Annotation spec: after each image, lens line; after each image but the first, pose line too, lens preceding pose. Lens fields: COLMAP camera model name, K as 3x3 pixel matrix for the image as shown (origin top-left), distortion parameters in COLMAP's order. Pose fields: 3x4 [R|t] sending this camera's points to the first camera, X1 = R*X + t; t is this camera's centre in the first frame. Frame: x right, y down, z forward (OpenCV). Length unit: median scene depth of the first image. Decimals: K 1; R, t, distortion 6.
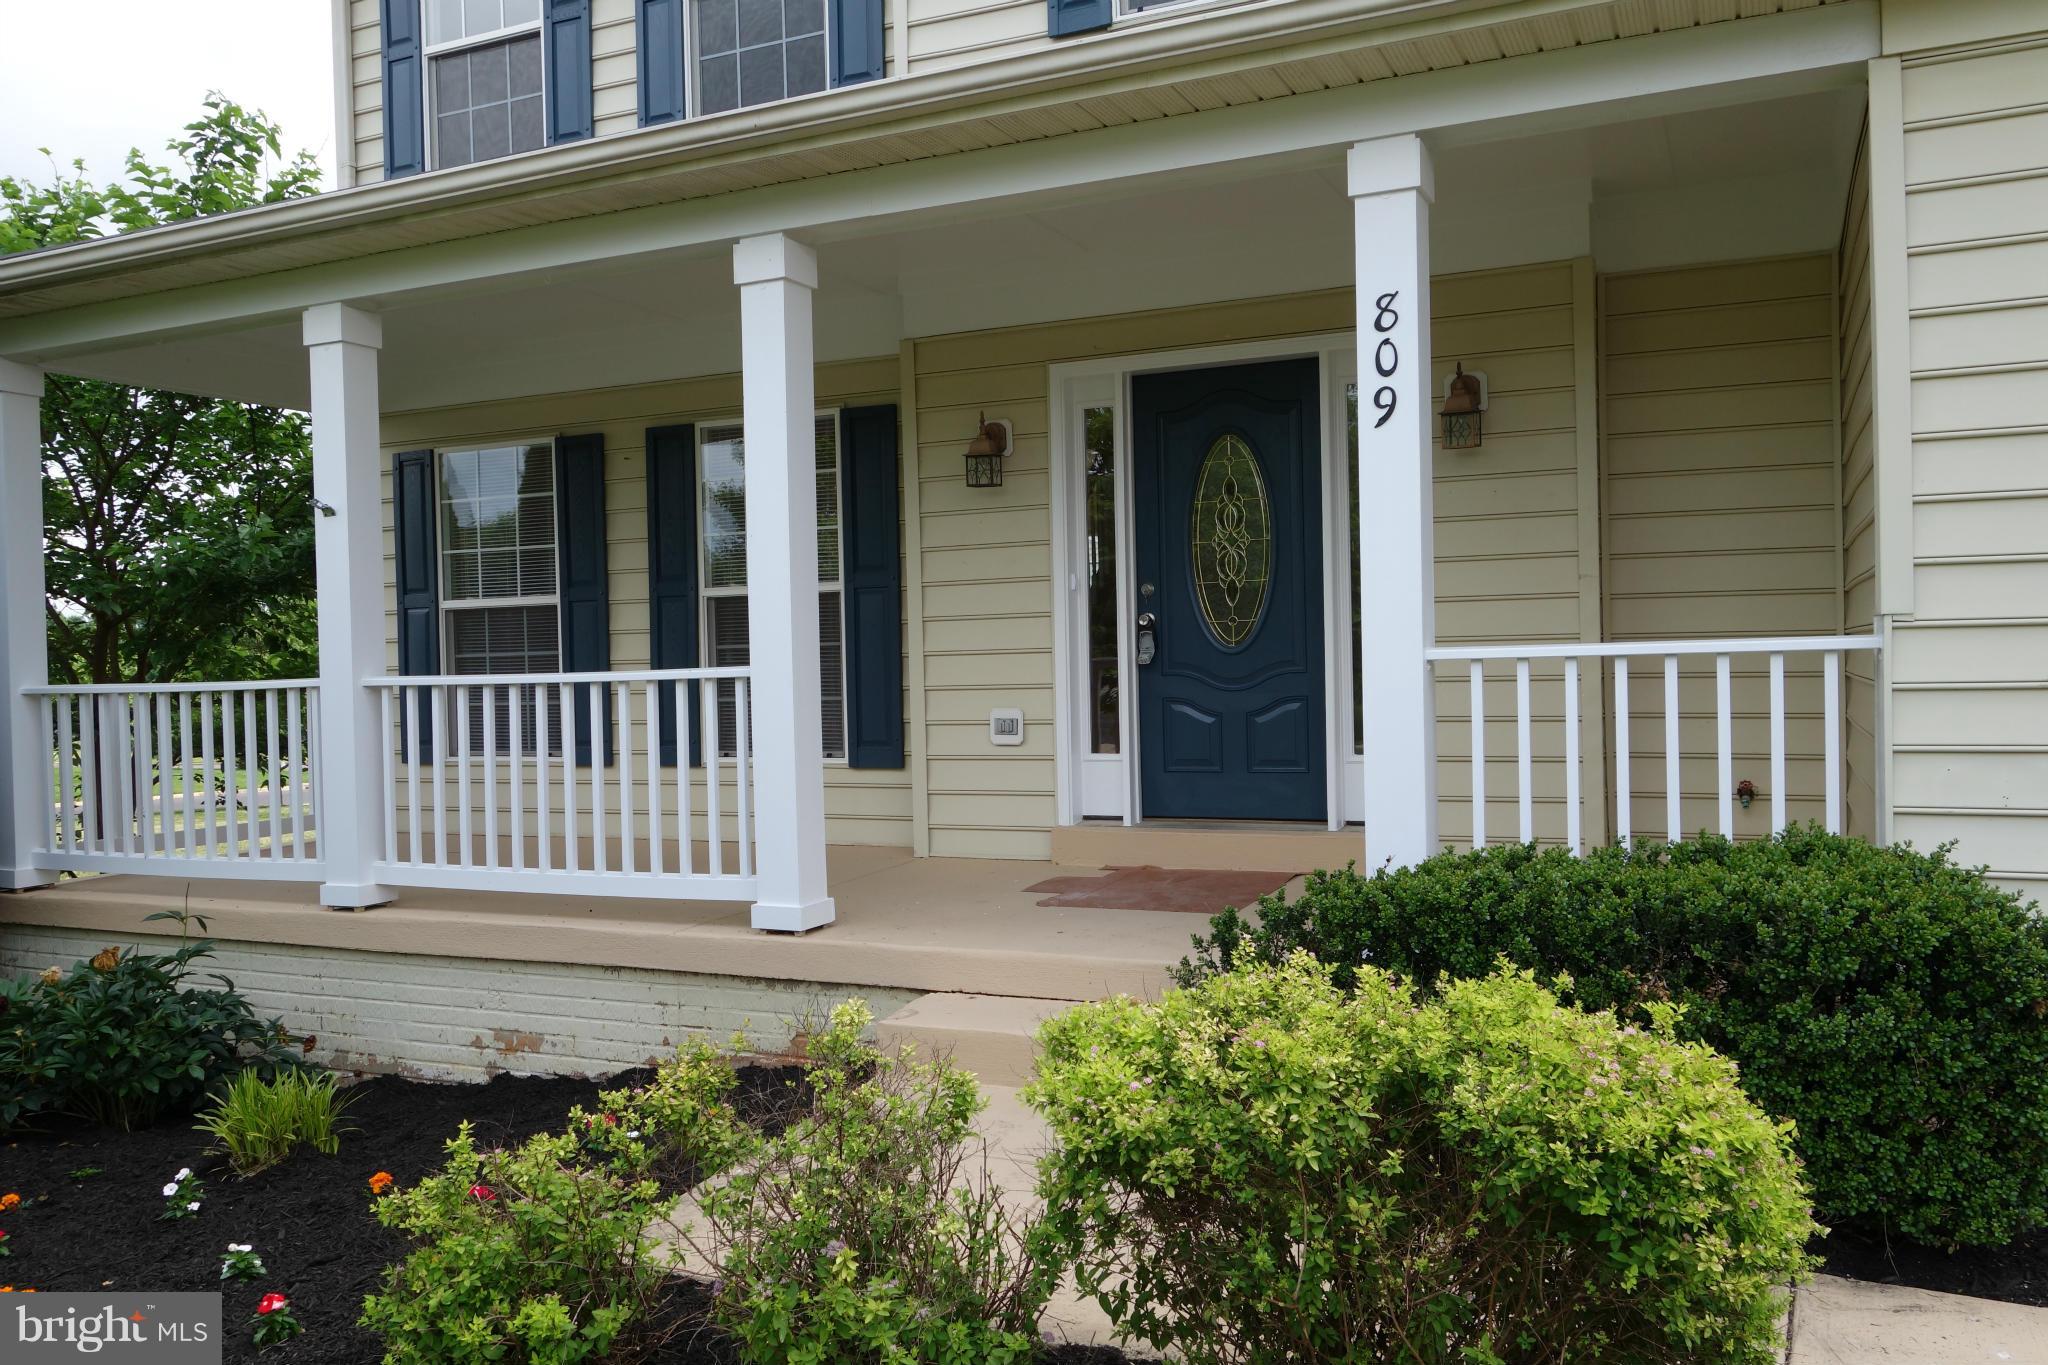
lens RADIAL K [[1627.3, 0, 1036.4], [0, 1627.3, 679.7], [0, 0, 1]] dist [0.005762, 0.001553]
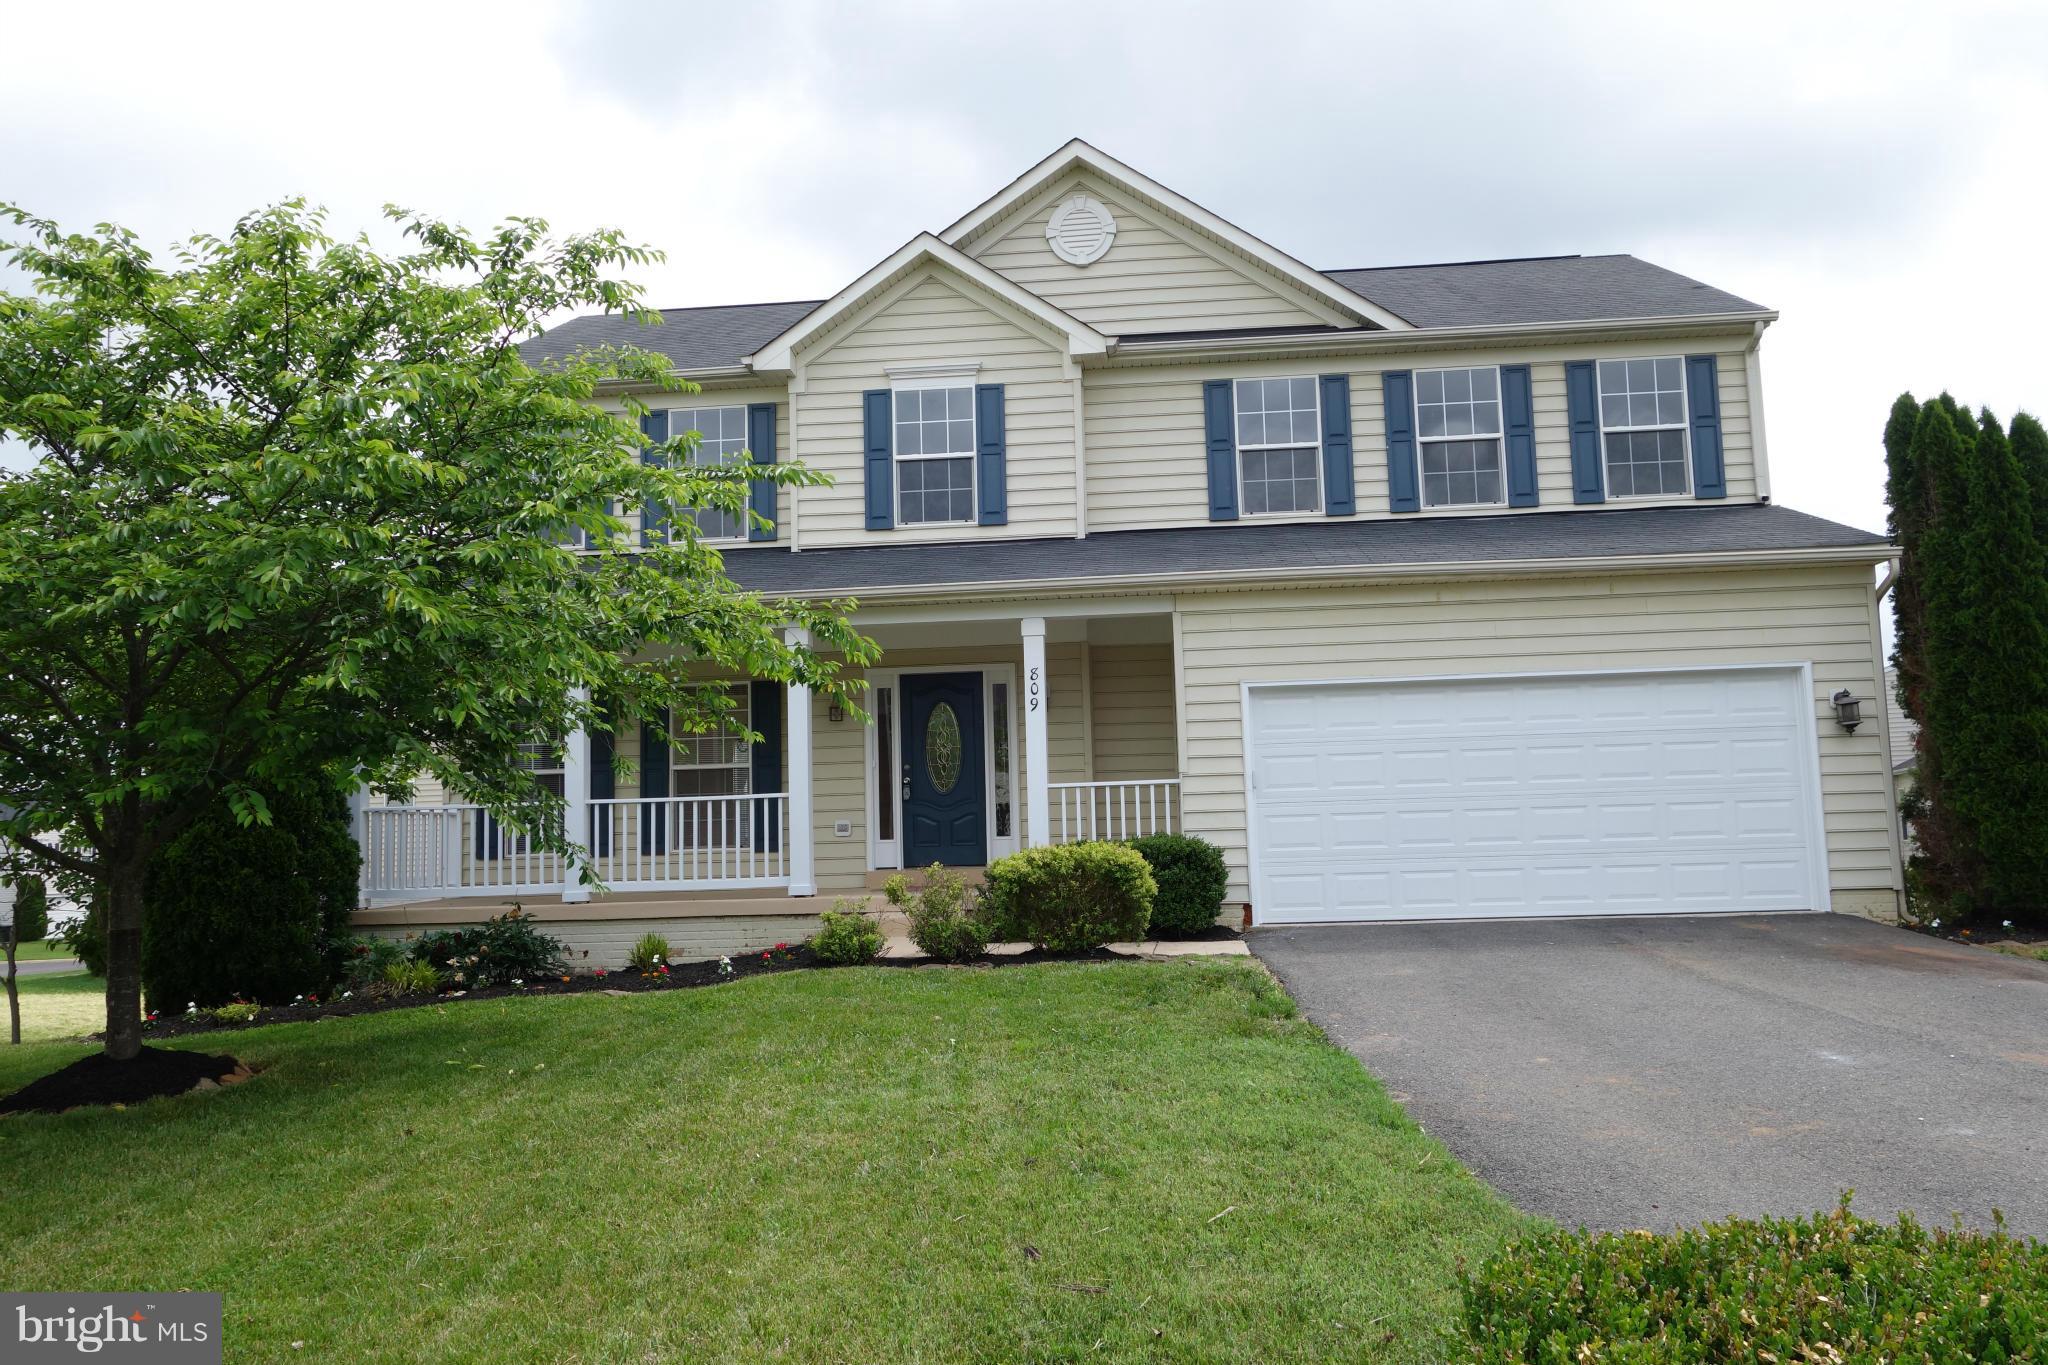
lens RADIAL K [[1627.3, 0, 1023.6], [0, 1627.3, 682.6], [0, 0, 1]] dist [0.005762, 0.001553]
pose [[0.946663, 0.027319, 0.321064, -0.635092], [0.011483, 0.992906, -0.118343, 0.123174], [-0.322020, 0.115718, 0.939634, -1.509812]]
